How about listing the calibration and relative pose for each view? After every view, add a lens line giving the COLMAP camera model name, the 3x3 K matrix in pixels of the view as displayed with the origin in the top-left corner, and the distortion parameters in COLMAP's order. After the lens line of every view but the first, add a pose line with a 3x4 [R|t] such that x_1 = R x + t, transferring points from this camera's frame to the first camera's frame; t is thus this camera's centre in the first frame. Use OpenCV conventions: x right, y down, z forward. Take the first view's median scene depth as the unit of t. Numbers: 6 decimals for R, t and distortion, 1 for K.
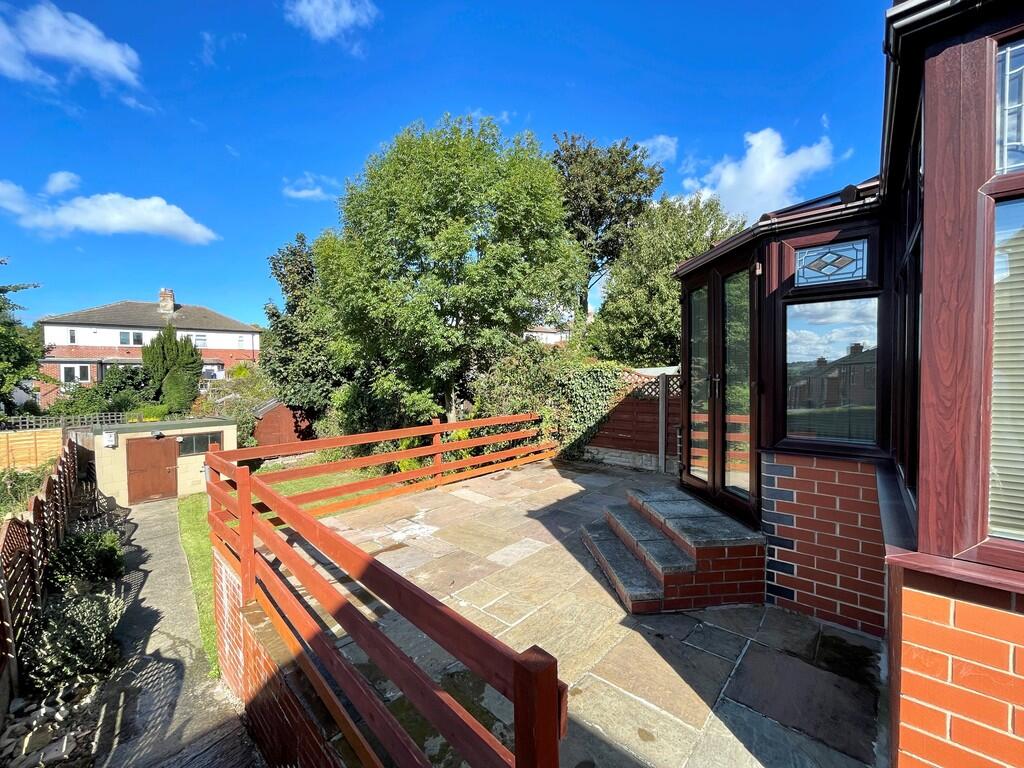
lens RADIAL K [[415.7, 0, 510.2], [0, 415.7, 381.2], [0, 0, 1]] dist [-0.009904, 0.000299]
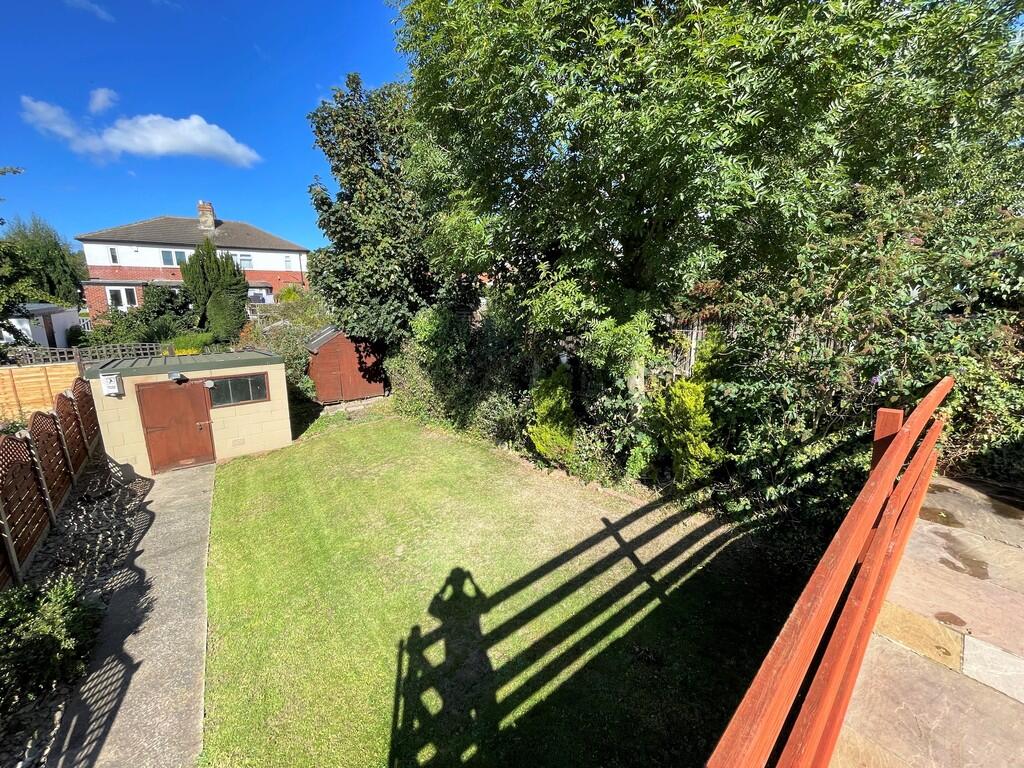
lens RADIAL K [[415.7, 0, 513.4], [0, 415.7, 384.9], [0, 0, 1]] dist [-0.009904, 0.000299]
pose [[0.995341, 0.024587, -0.093235, -0.167577], [-0.007624, 0.983983, 0.178097, 0.008952], [0.096120, -0.176557, 0.979586, 0.276516]]
